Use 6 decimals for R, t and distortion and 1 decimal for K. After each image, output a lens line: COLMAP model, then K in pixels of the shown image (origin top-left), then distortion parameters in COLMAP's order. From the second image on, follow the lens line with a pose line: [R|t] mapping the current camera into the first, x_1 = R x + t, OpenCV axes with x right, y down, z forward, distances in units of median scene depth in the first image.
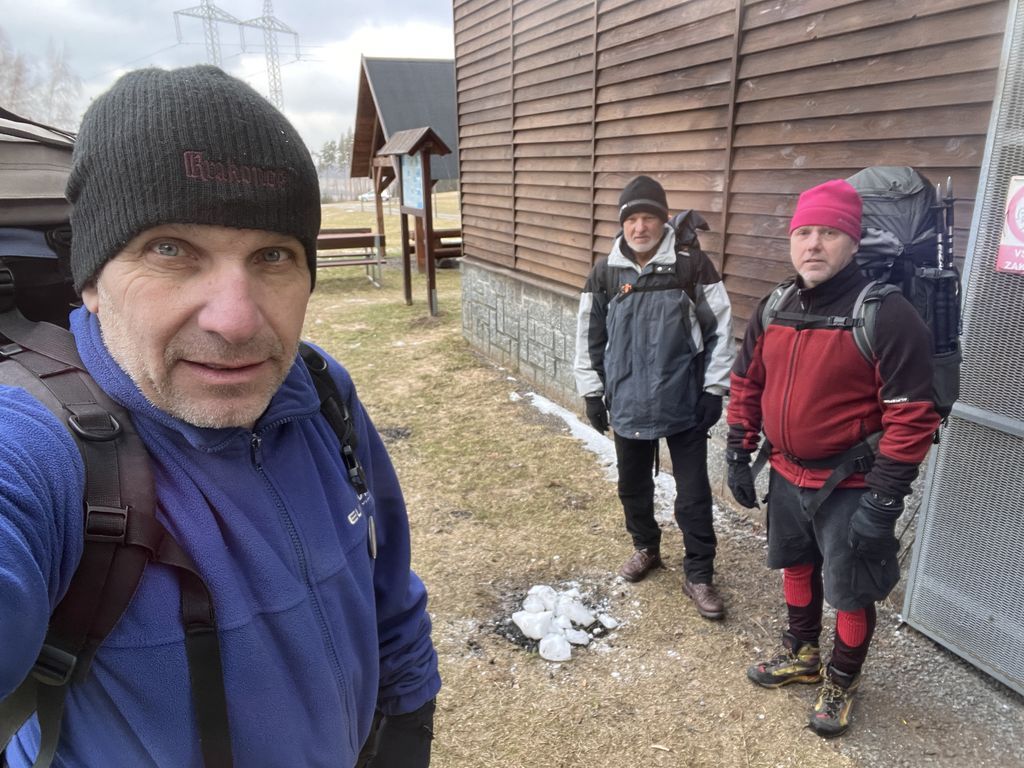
lens RADIAL K [[693.8, 0, 510.0], [0, 693.8, 384.1], [0, 0, 1]] dist [-0.002937, 0.000148]
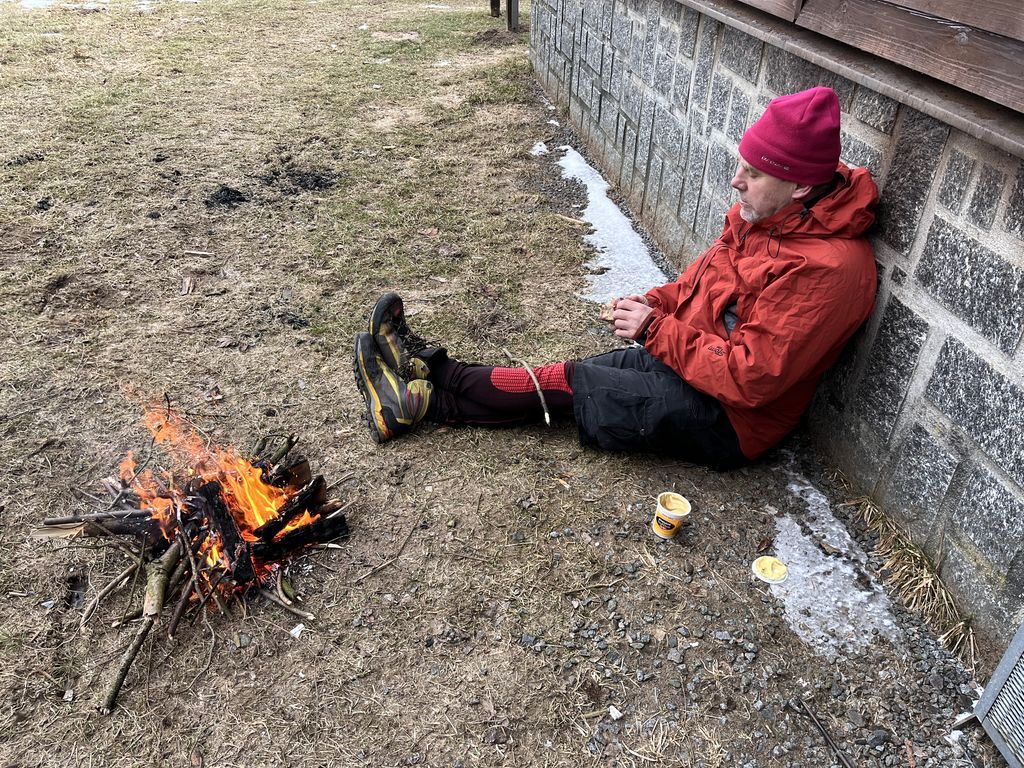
lens RADIAL K [[784.3, 0, 512.3], [0, 784.3, 386.9], [0, 0, 1]] dist [-0.009508, -0.011150]
pose [[0.970782, 0.158152, -0.180473, 0.156677], [-0.098536, 0.948476, 0.301137, 0.011336], [0.218800, -0.274555, 0.936347, 0.246516]]
